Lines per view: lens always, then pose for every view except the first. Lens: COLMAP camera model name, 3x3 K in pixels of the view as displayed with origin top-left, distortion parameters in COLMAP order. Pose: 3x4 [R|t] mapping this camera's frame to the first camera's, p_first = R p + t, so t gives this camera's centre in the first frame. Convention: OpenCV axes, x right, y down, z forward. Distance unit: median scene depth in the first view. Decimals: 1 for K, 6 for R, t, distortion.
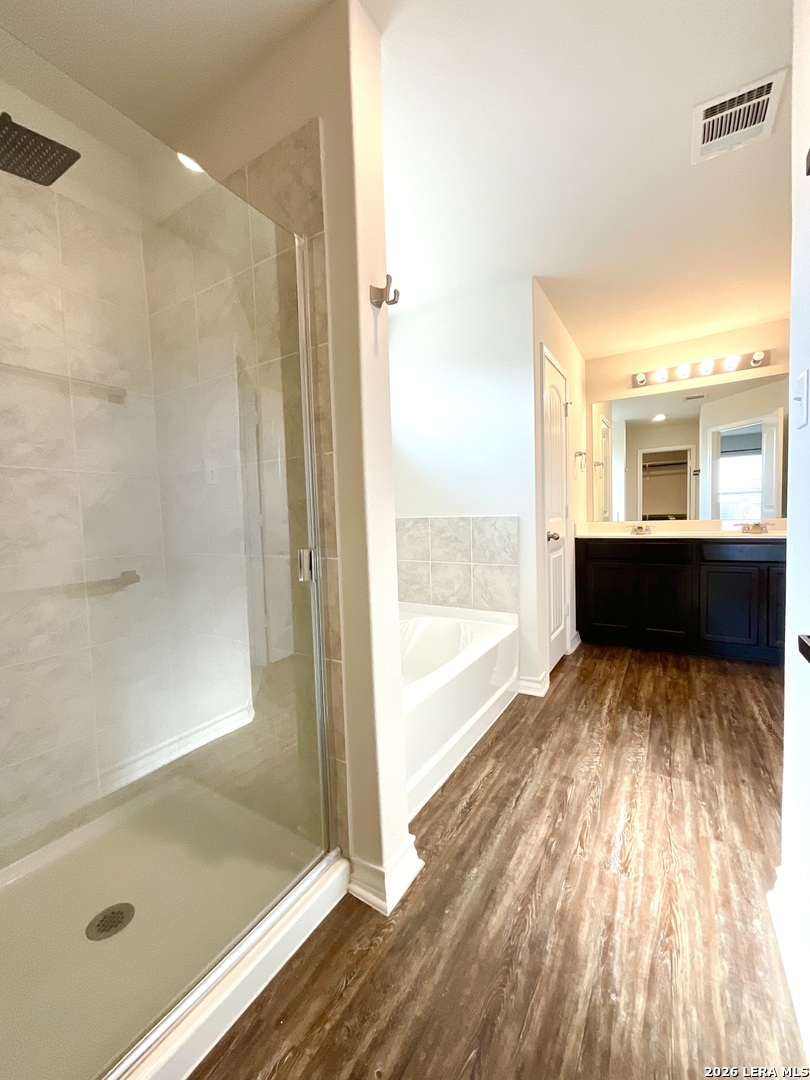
lens RADIAL K [[436.4, 0, 410.7], [0, 436.4, 544.1], [0, 0, 1]] dist [-0.000881, 0.000571]
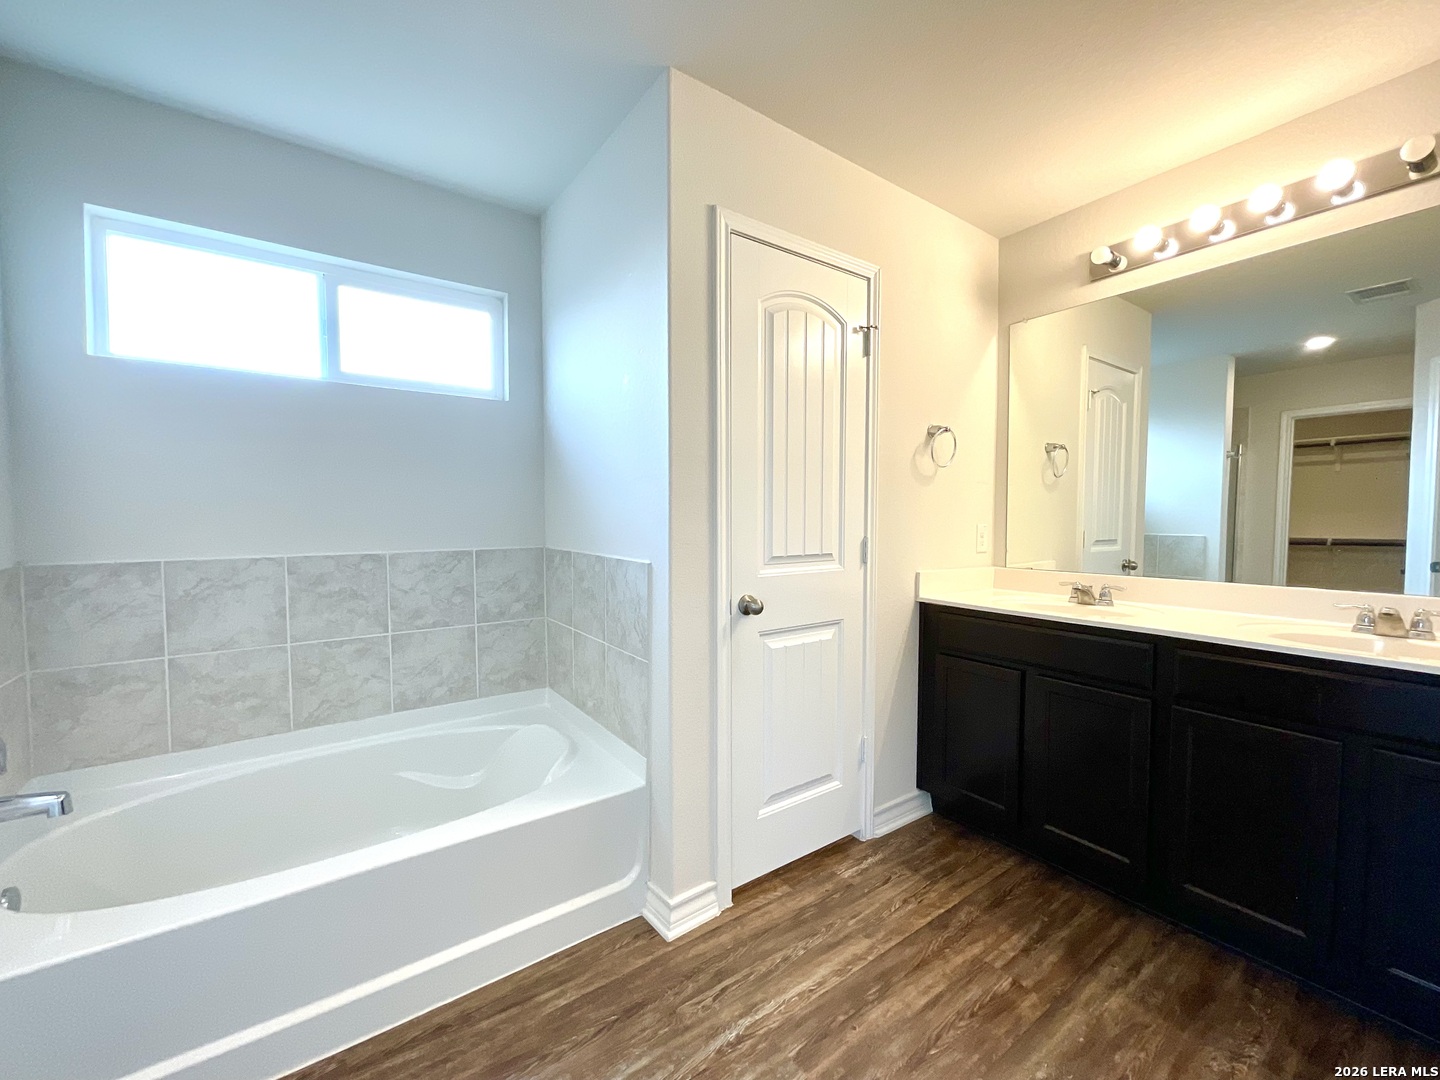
lens RADIAL K [[581.9, 0, 715.1], [0, 581.9, 543.9], [0, 0, 1]] dist [-0.000881, 0.000571]
pose [[0.919564, 0.054854, -0.389093, 0.470719], [-0.057871, 0.998316, 0.003974, -0.076460], [0.388656, 0.018862, 0.921190, 0.343324]]
